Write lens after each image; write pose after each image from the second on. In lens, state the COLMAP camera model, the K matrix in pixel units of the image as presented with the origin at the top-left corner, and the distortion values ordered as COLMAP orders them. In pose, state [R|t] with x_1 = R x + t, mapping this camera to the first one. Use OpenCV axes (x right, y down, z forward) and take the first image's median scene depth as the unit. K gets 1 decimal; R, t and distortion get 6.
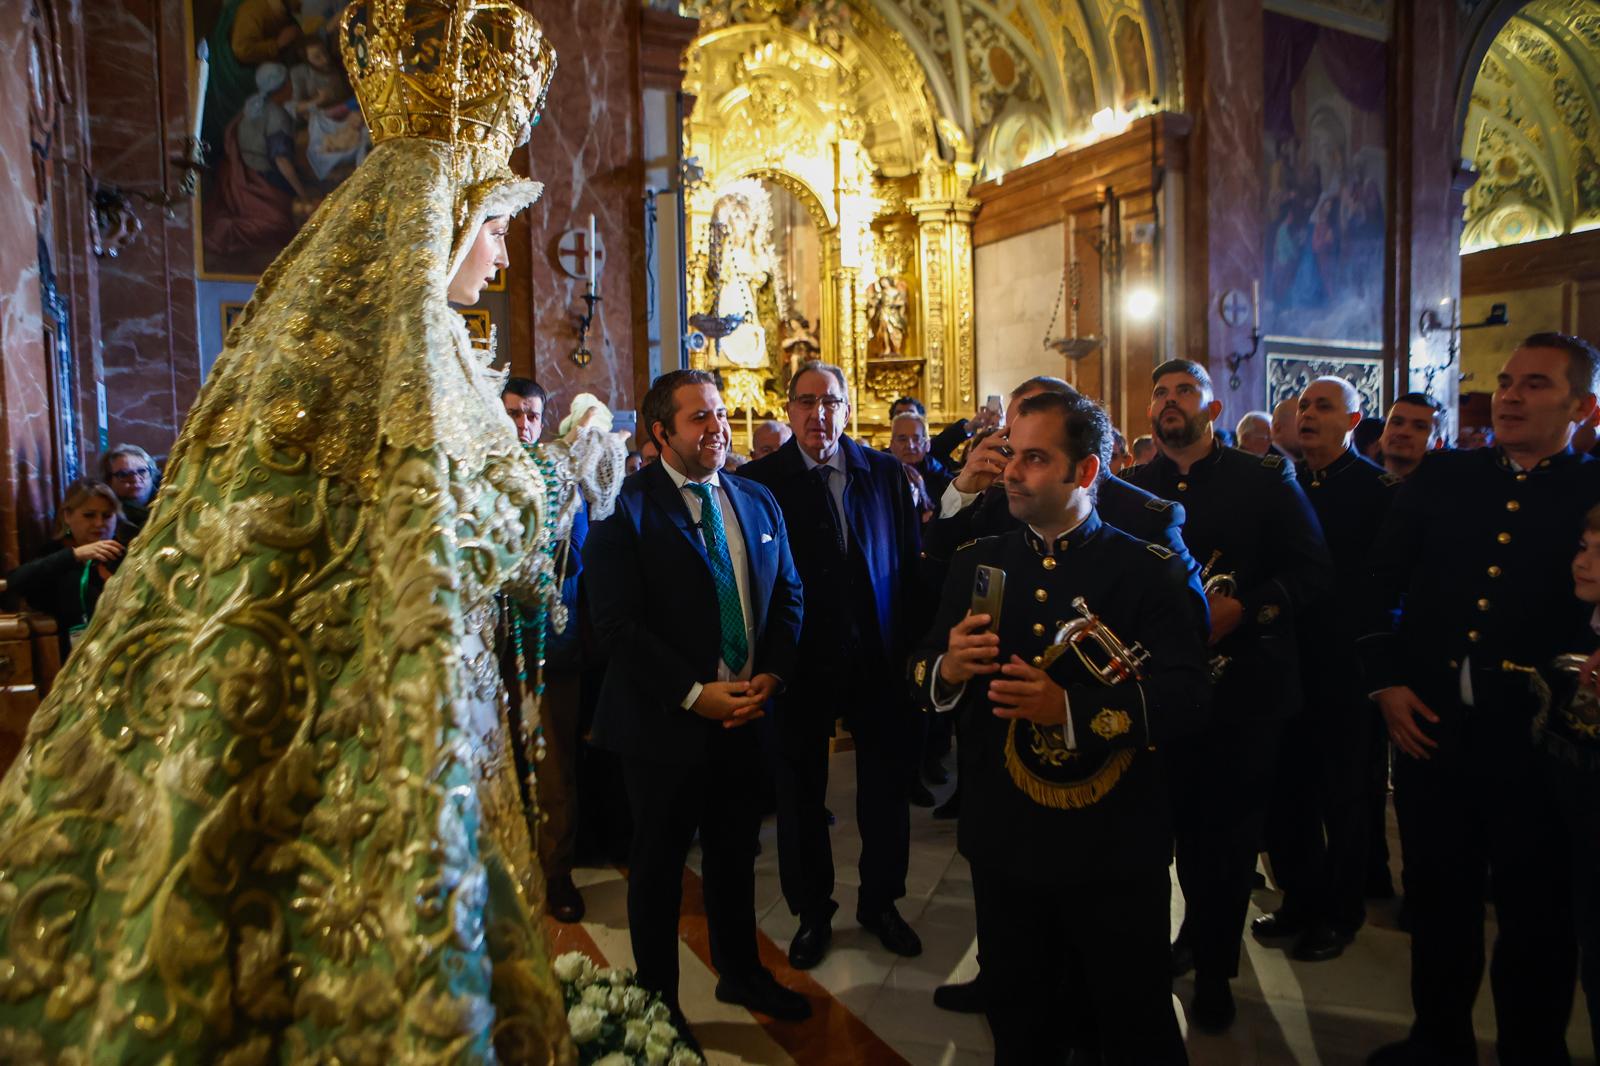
lens RADIAL K [[1086.0, 0, 802.1], [0, 1086.0, 548.1], [0, 0, 1]] dist [-0.105328, 0.064426]
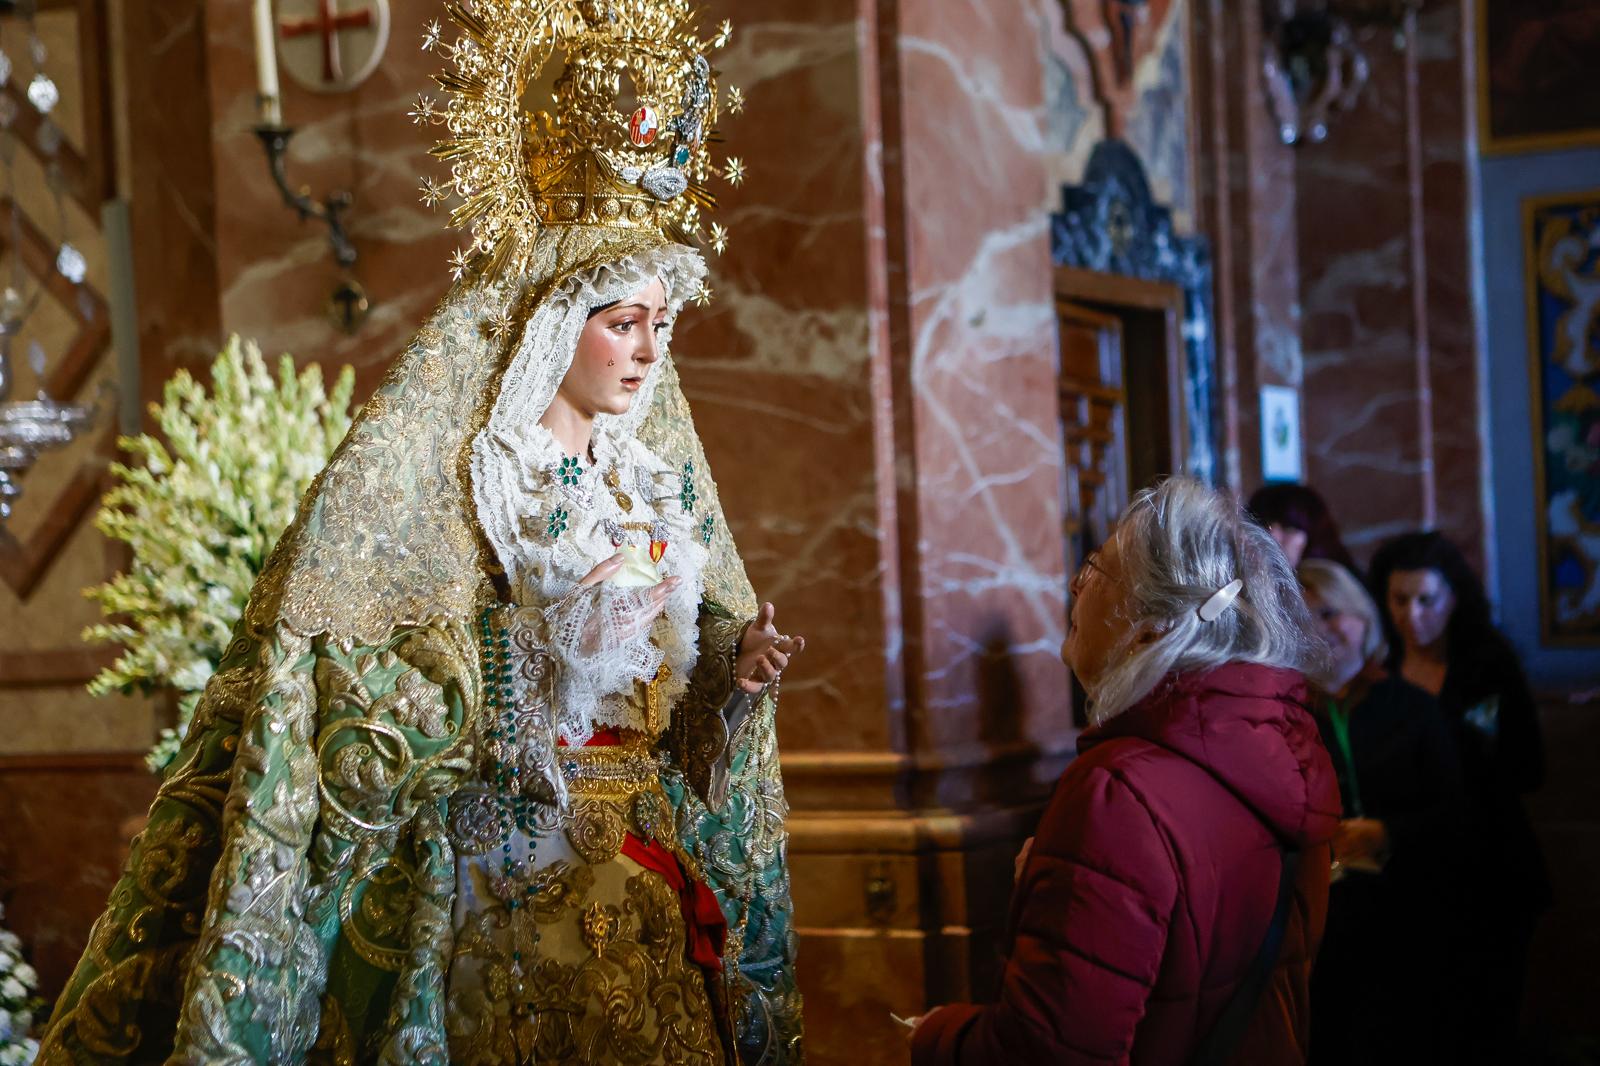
lens RADIAL K [[2982.7, 0, 802.2], [0, 2982.7, 540.0], [0, 0, 1]] dist [0.188898, 0.000000]
pose [[0.557853, -0.011955, -0.829853, 0.351951], [-0.036678, 0.998564, -0.039042, -0.013155], [0.829129, 0.052217, 0.556614, -0.017665]]
